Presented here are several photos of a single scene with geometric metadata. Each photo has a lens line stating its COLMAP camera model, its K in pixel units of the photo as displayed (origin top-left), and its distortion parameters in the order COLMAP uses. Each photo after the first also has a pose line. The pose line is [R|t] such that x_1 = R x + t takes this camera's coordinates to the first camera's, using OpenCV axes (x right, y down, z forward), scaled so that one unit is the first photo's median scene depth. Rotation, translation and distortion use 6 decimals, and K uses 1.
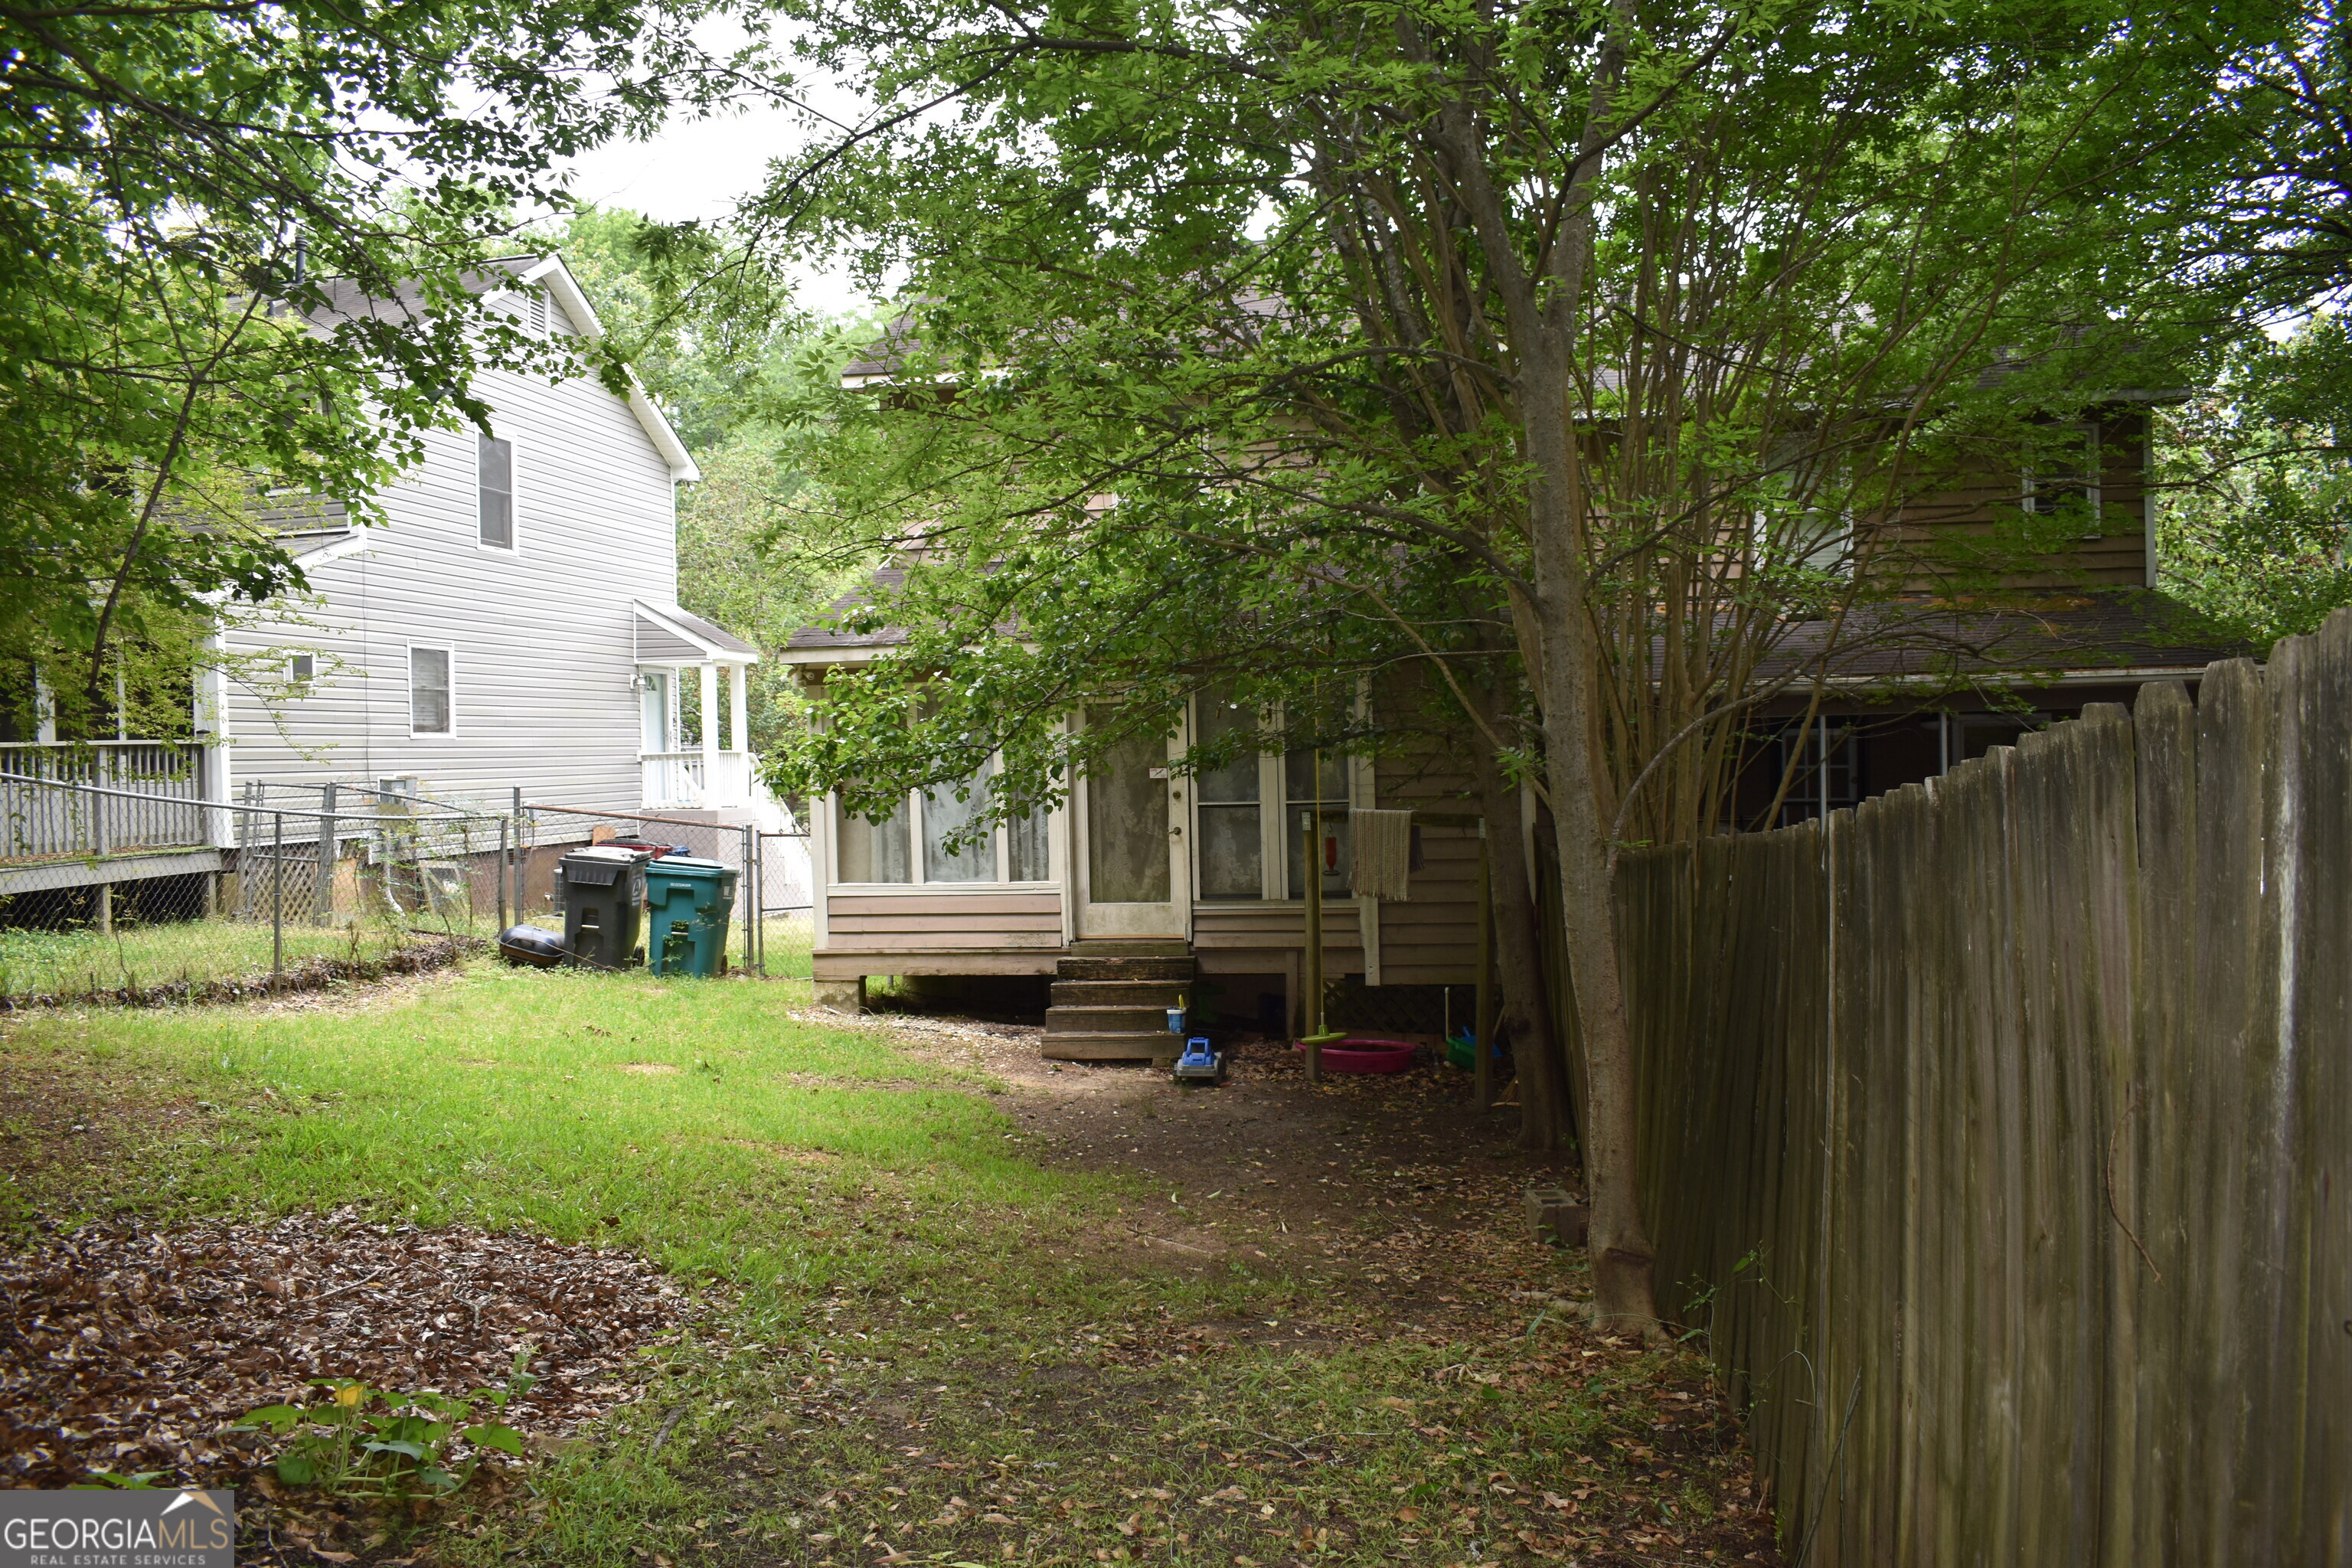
lens RADIAL K [[1830.8, 0, 1176.0], [0, 1830.8, 784.0], [0, 0, 1]] dist [-0.098427, 0.018362]
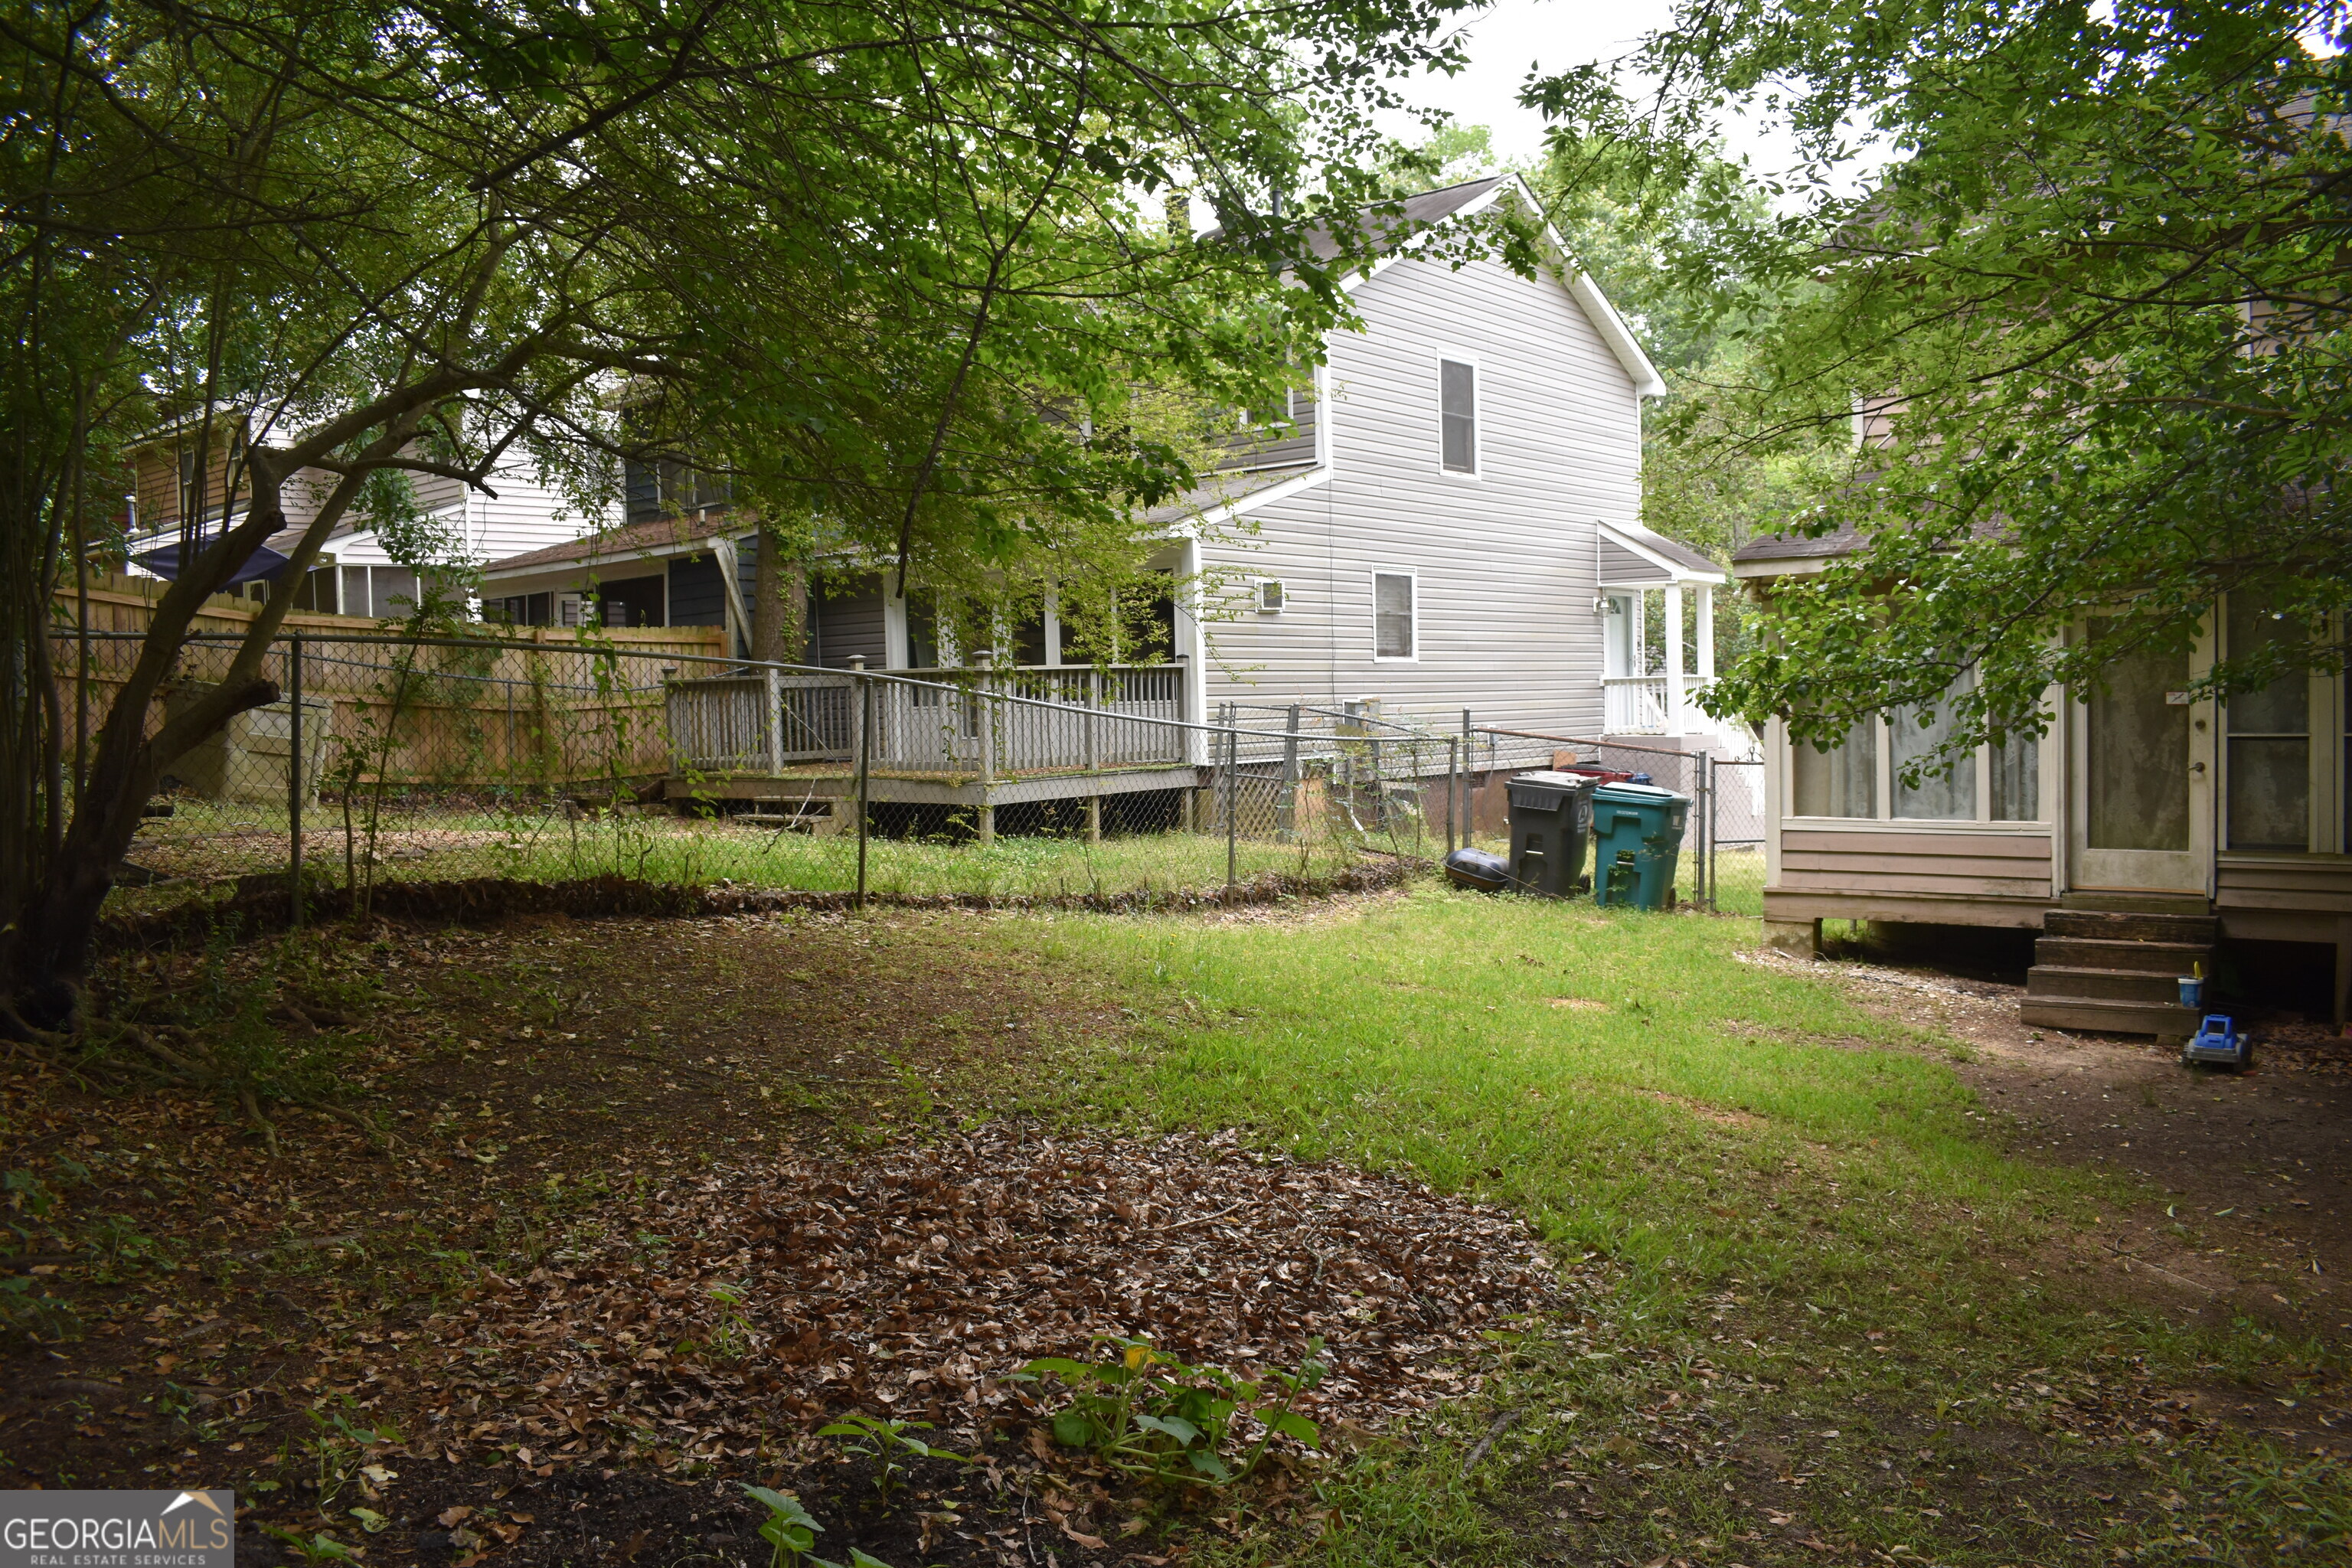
lens RADIAL K [[1846.4, 0, 1187.0], [0, 1846.4, 798.9], [0, 0, 1]] dist [-0.093230, 0.013697]
pose [[0.868831, 0.029388, -0.494236, 0.008072], [-0.006067, 0.998794, 0.048723, 0.005426], [0.495072, -0.039333, 0.867961, 0.101106]]
